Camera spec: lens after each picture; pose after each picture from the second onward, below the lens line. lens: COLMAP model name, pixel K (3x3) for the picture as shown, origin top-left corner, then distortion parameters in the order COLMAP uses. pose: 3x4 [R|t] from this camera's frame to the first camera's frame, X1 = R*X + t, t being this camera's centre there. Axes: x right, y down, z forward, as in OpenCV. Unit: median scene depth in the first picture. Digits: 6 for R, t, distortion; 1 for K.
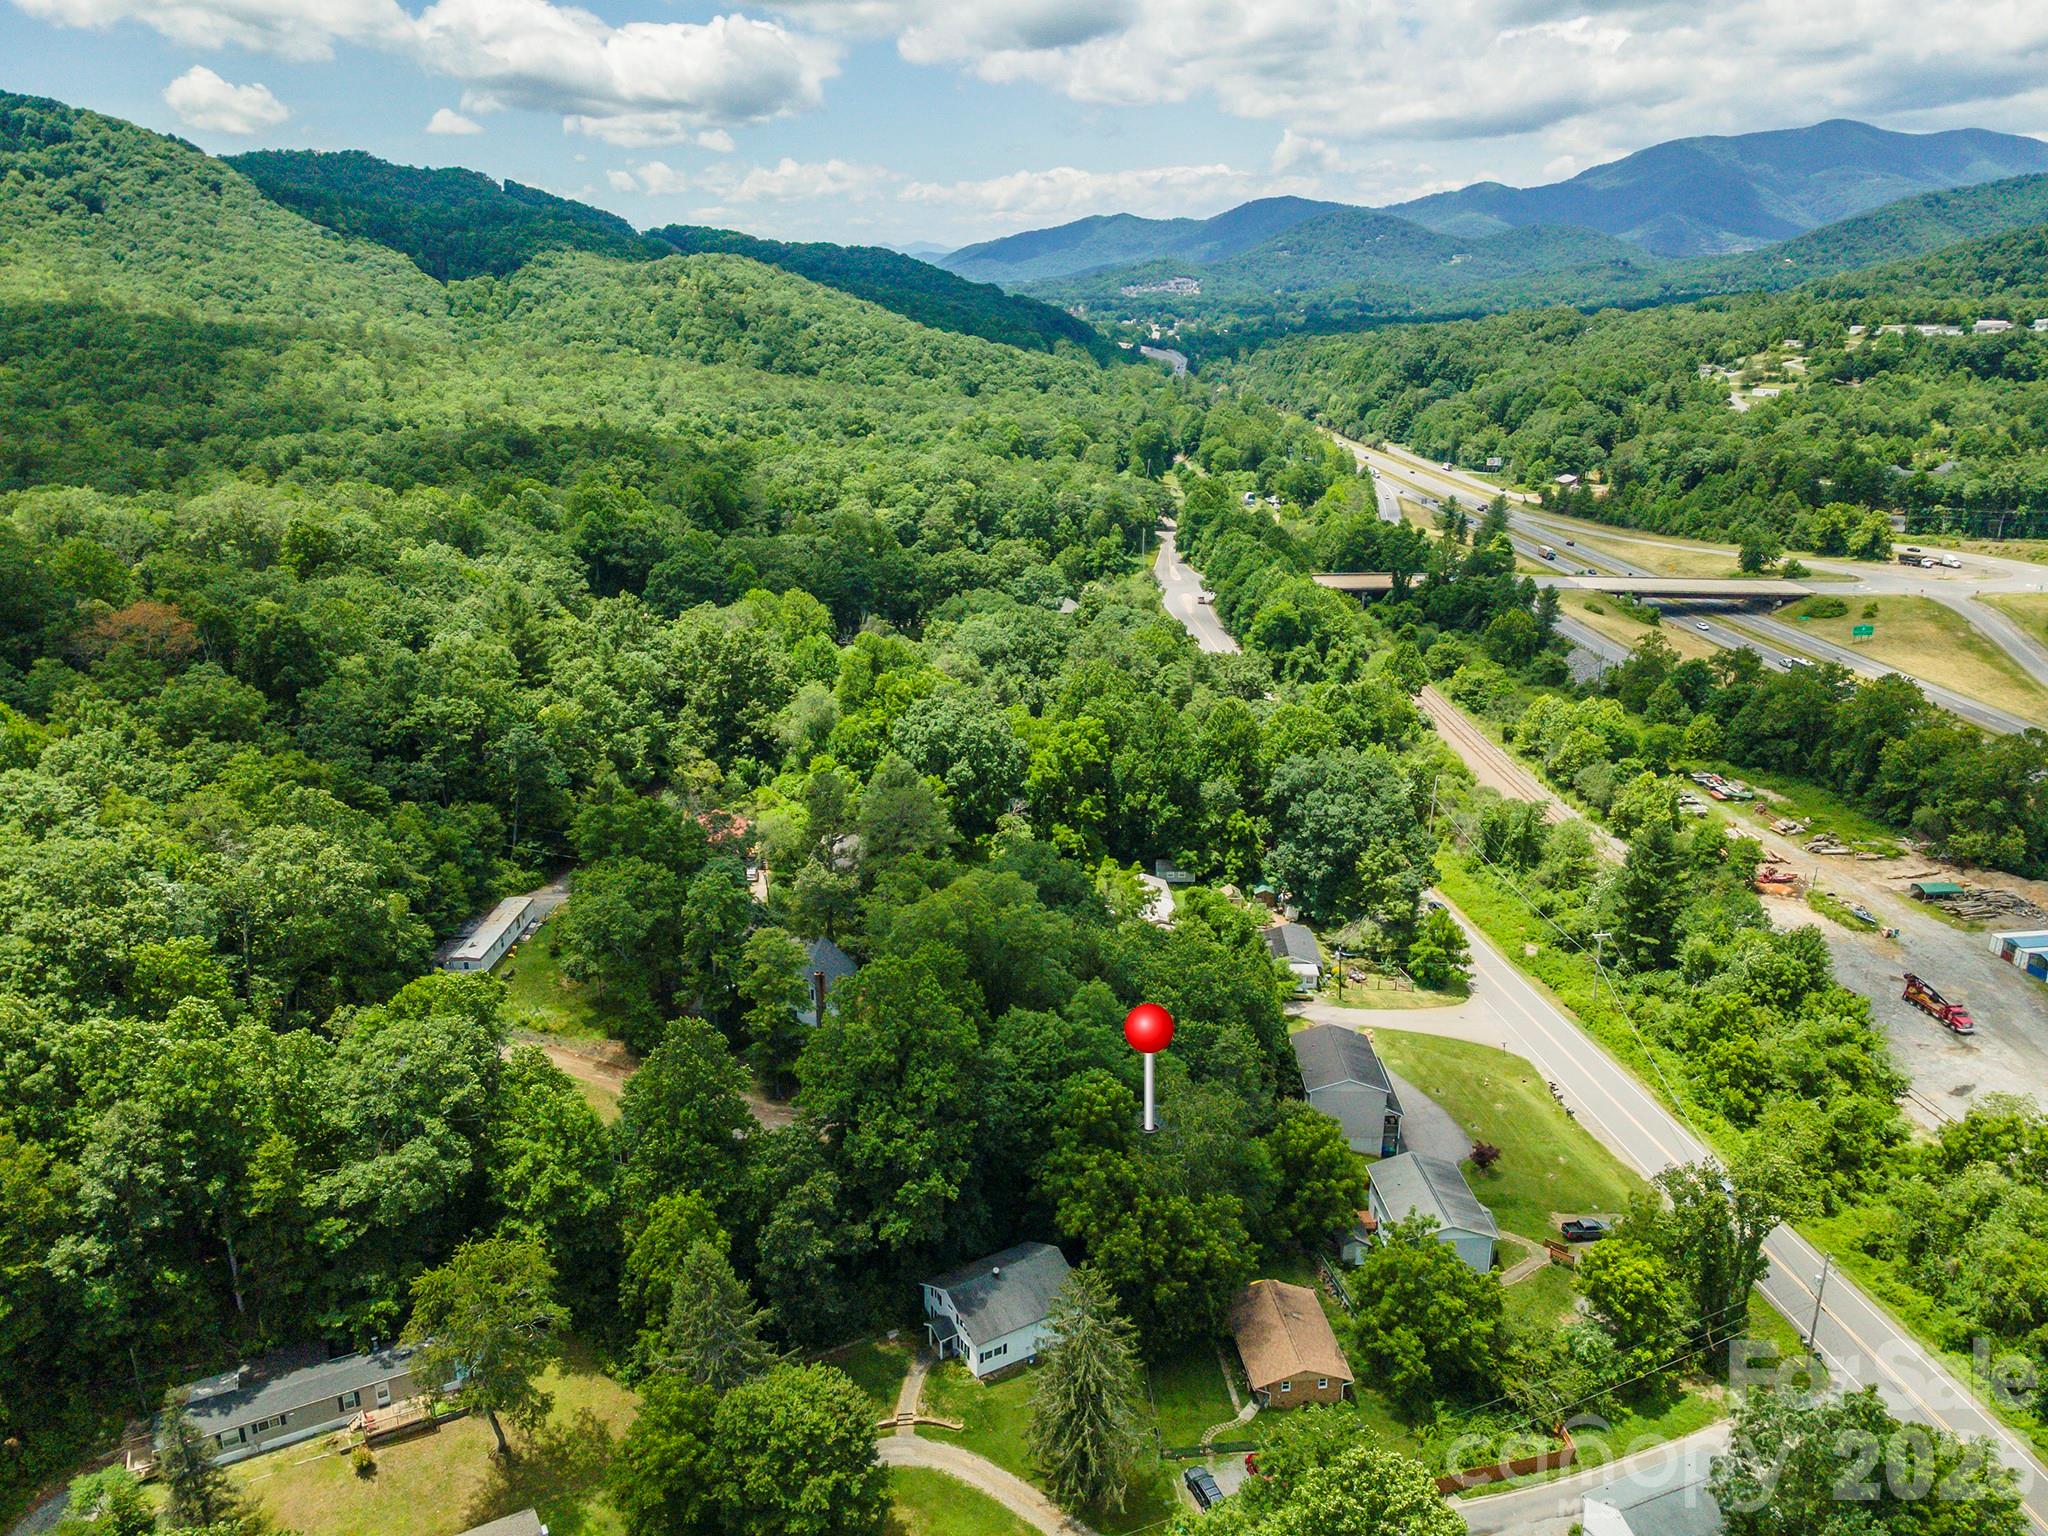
lens RADIAL K [[1484.6, 0, 1009.1], [0, 1484.6, 767.2], [0, 0, 1]] dist [0.047129, 0.017829]
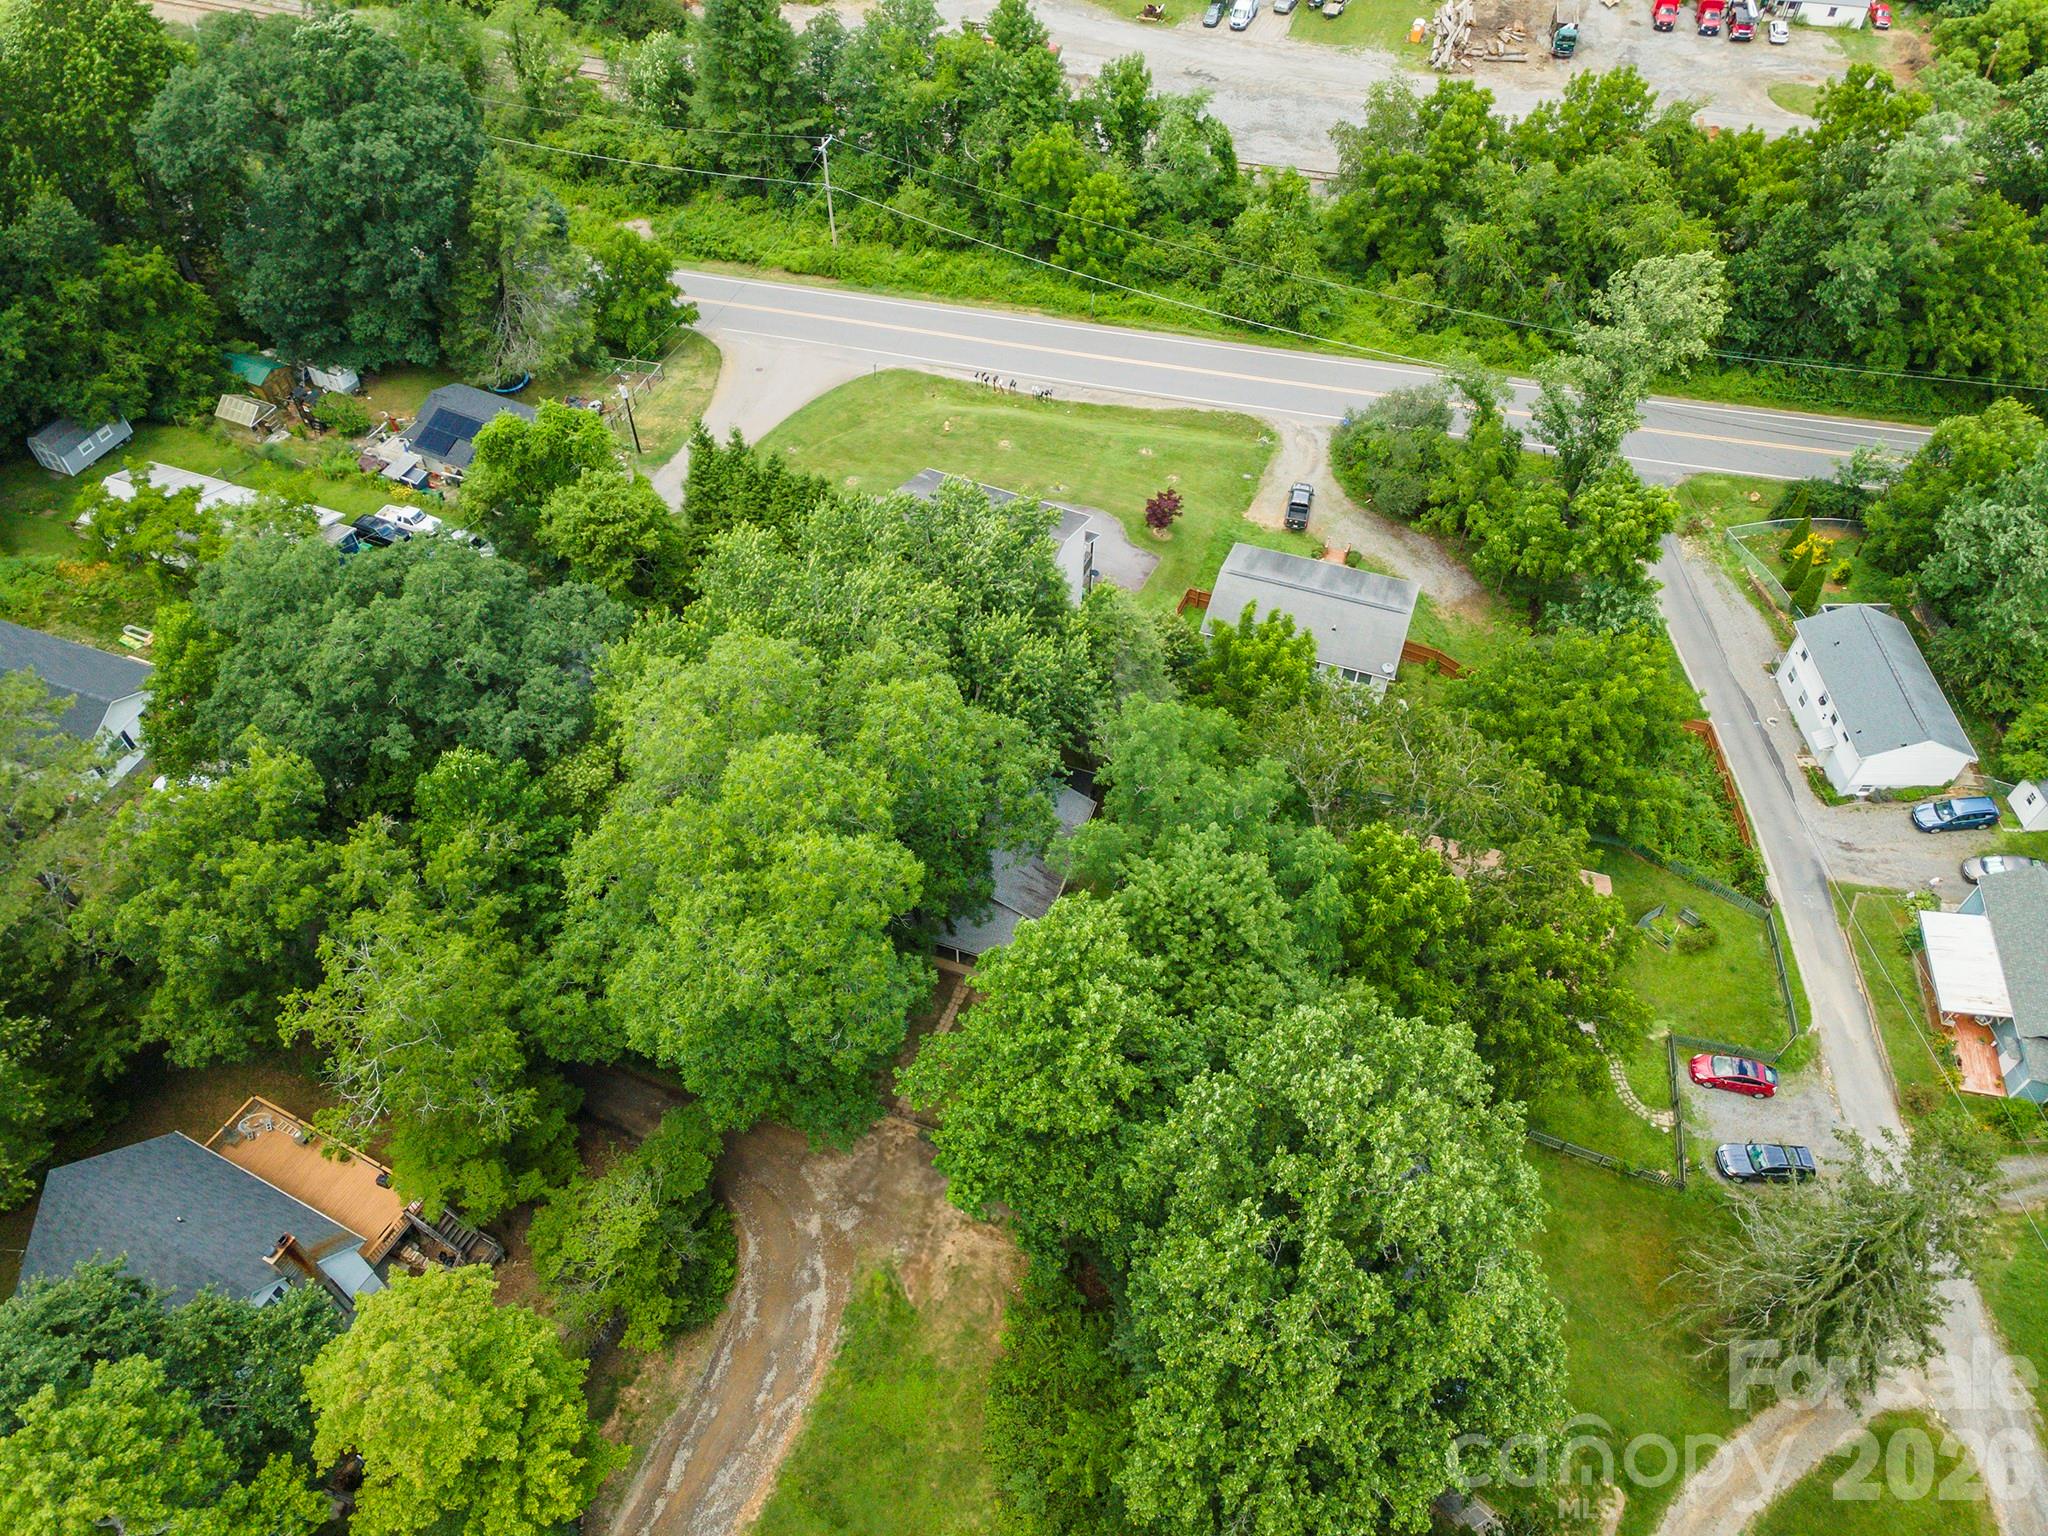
lens RADIAL K [[1484.6, 0, 1016.5], [0, 1484.6, 757.9], [0, 0, 1]] dist [0.047129, 0.017829]
pose [[0.396131, -0.698863, 0.595543, -0.126600], [0.299712, 0.711492, 0.635572, -0.073664], [-0.867901, -0.073278, 0.491302, 0.470209]]
